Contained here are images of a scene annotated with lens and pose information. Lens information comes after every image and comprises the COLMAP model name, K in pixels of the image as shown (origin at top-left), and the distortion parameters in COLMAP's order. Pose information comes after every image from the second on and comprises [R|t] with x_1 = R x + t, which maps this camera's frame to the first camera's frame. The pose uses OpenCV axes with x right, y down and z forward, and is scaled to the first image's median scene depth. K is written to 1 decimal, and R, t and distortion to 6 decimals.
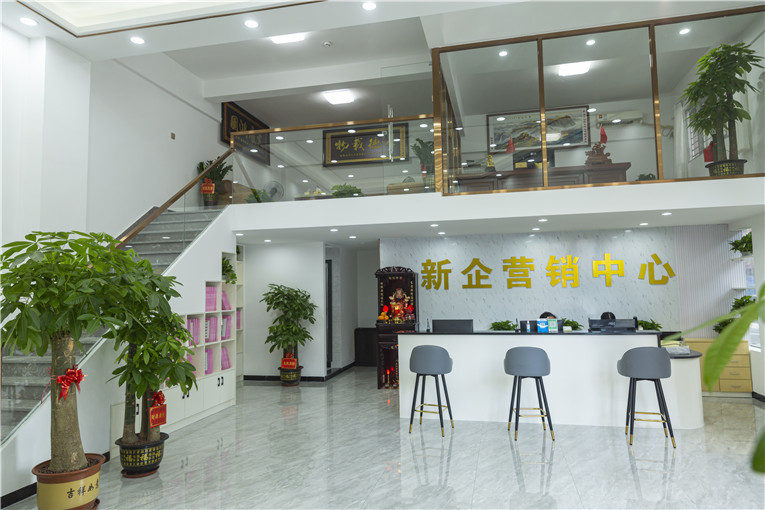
lens RADIAL K [[510.9, 0, 382.5], [0, 510.9, 255.0], [0, 0, 1]] dist [0.024257, -0.001005]
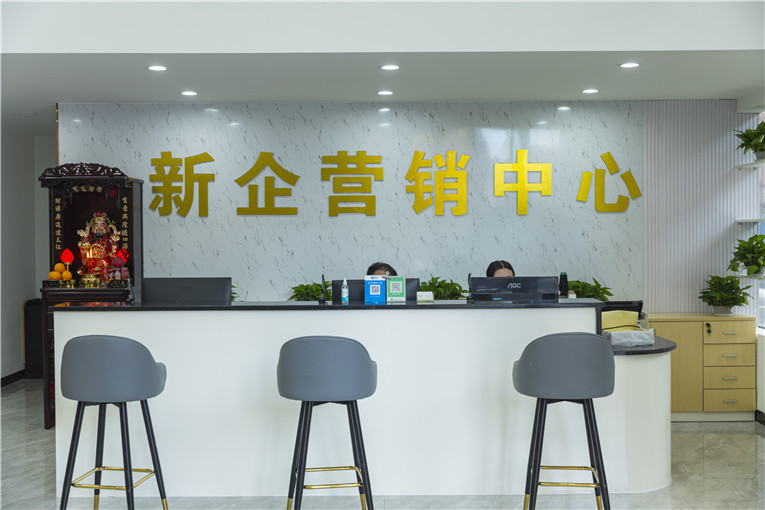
lens RADIAL K [[889.0, 0, 382.5], [0, 889.0, 255.0], [0, 0, 1]] dist [0.020611, 0.030462]
pose [[0.975498, 0.008552, 0.219840, 0.113934], [-0.028222, 0.995853, 0.086491, 0.028904], [-0.218189, -0.090576, 0.971694, 0.173294]]
